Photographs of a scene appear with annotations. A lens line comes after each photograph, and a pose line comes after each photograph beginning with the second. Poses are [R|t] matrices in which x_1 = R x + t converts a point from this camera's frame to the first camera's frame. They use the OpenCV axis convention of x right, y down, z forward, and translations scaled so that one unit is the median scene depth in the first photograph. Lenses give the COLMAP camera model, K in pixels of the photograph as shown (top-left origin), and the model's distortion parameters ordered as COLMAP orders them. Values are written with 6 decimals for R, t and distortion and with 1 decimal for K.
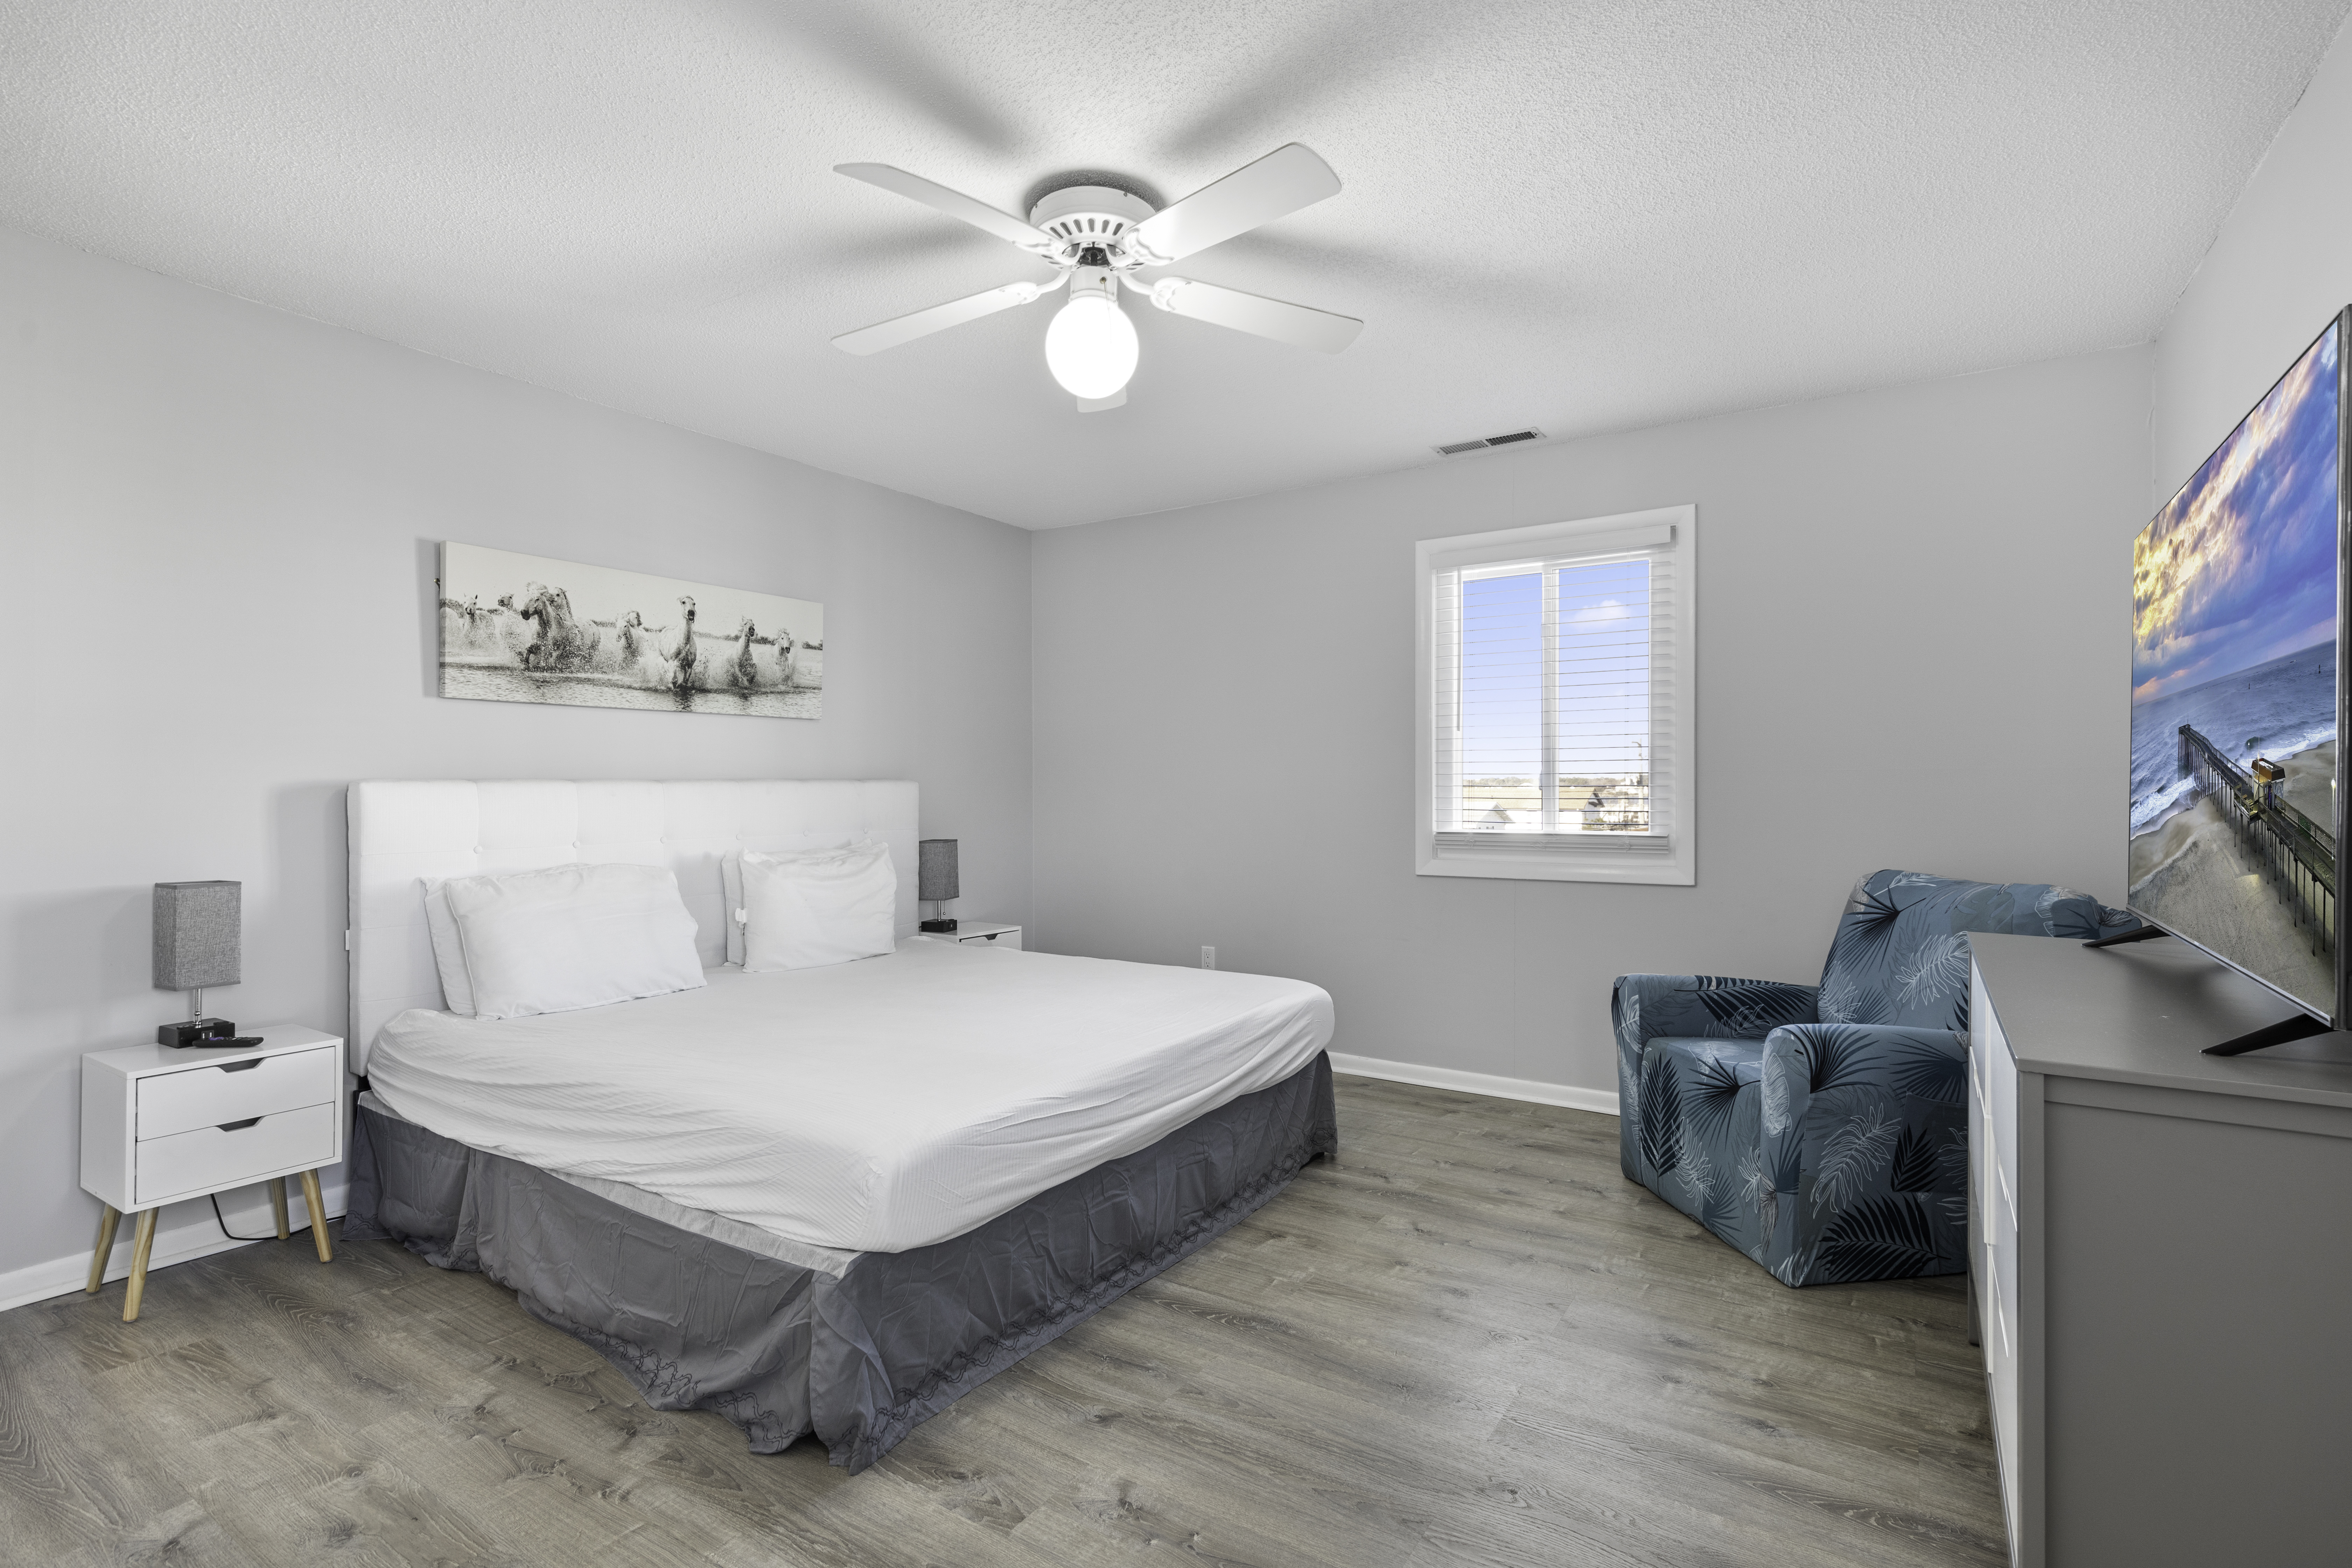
lens RADIAL K [[1073.7, 0, 1176.0], [0, 1073.7, 784.0], [0, 0, 1]] dist [0.001755, 0.000386]
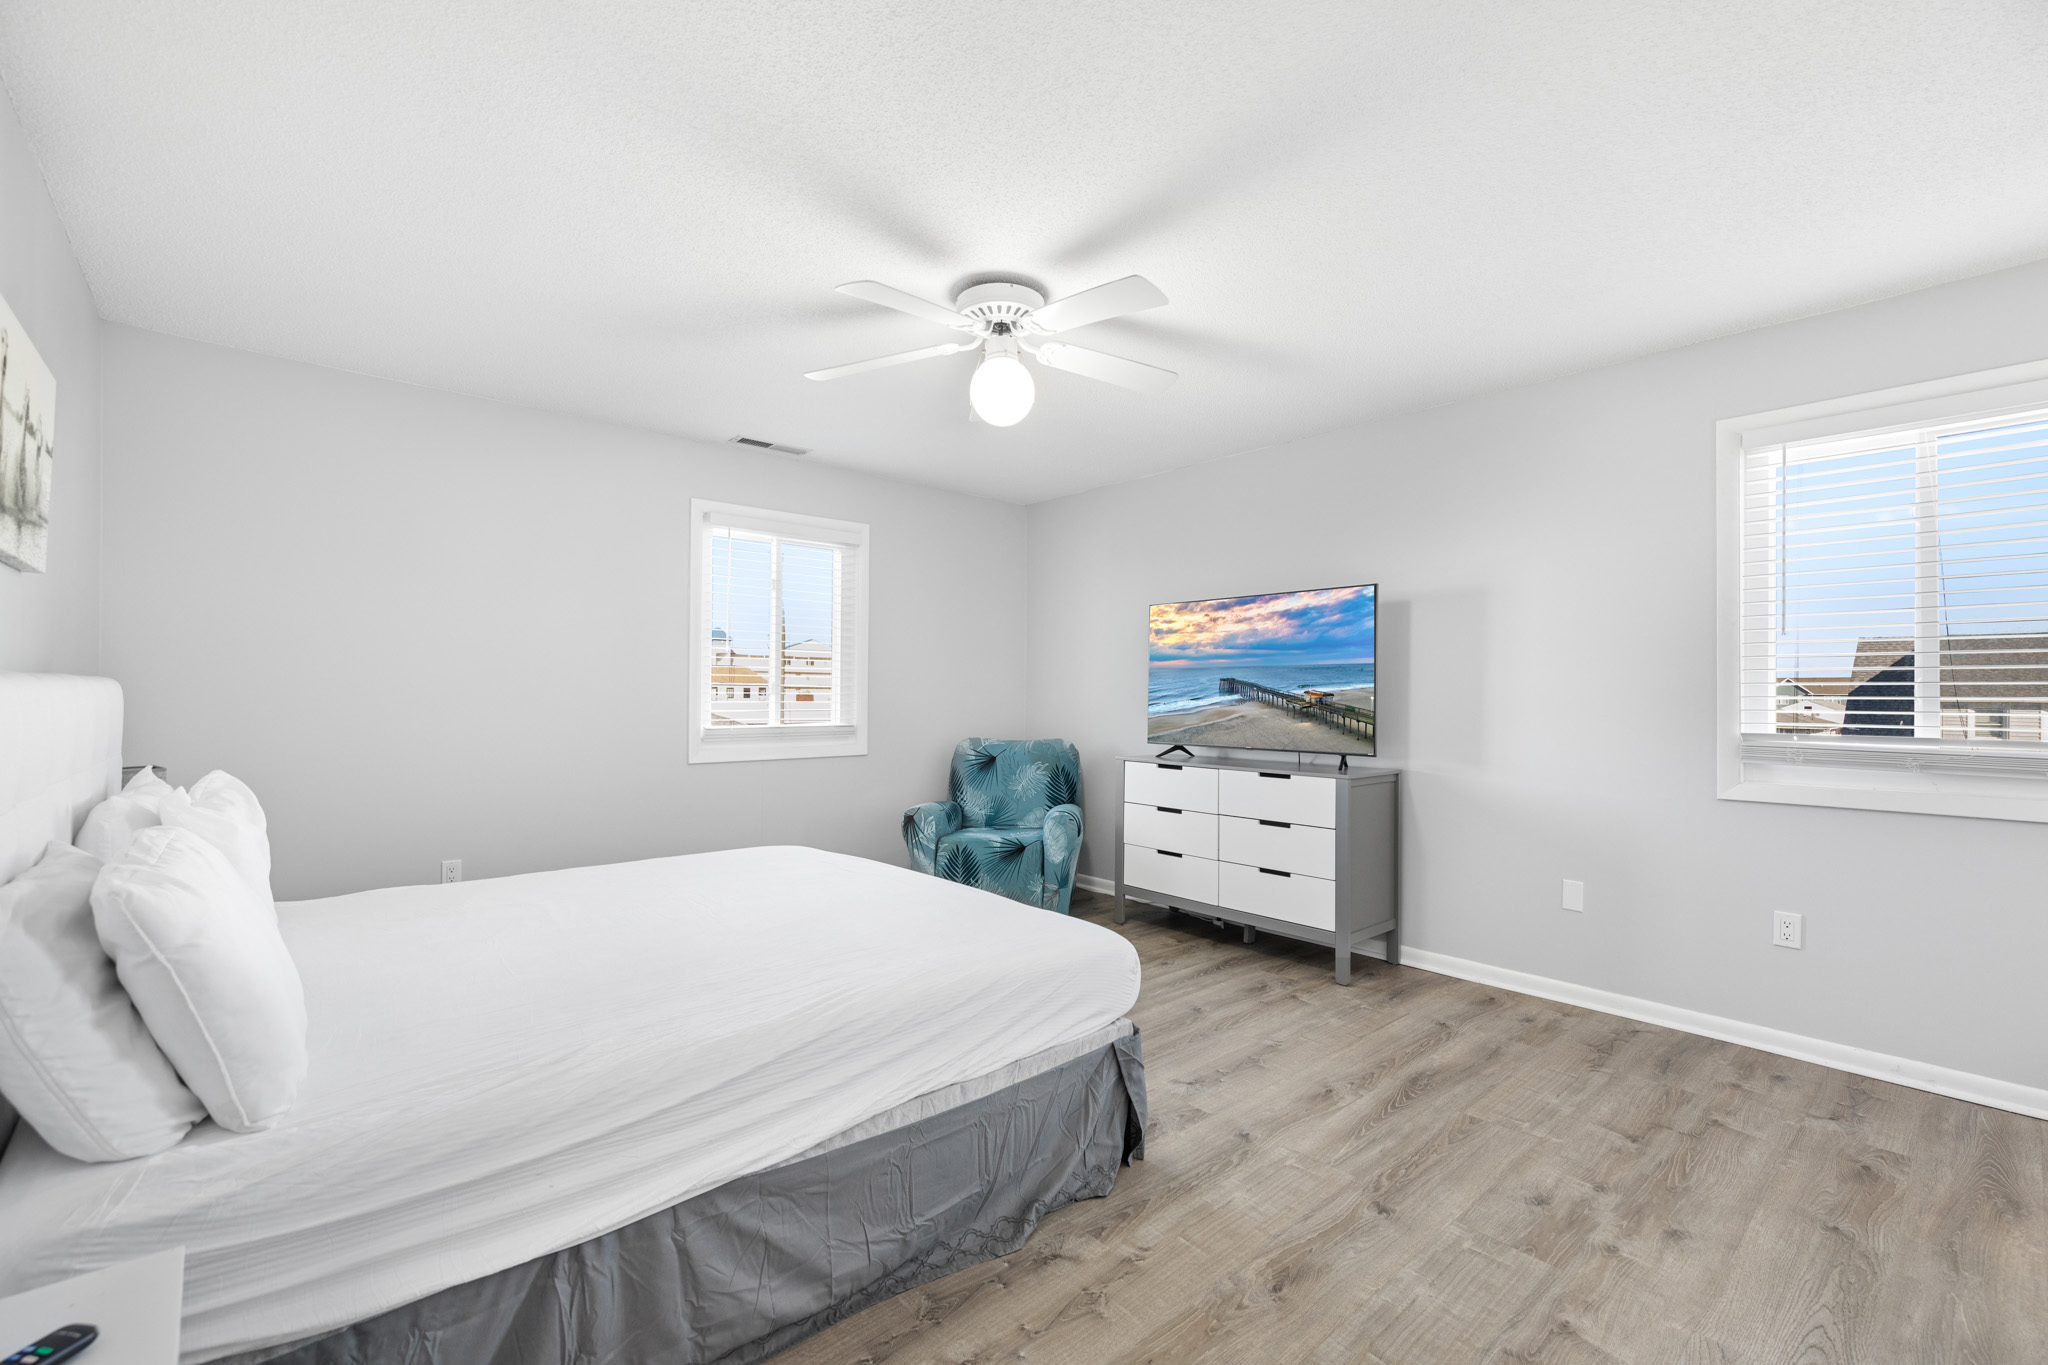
lens RADIAL K [[840.3, 0, 1034.0], [0, 840.3, 685.2], [0, 0, 1]] dist [0.003069, -0.000405]
pose [[0.290648, 0.015068, 0.956711, -1.140236], [-0.010226, 0.999868, -0.012641, 0.001663], [-0.956775, -0.006110, 0.290764, 0.627284]]
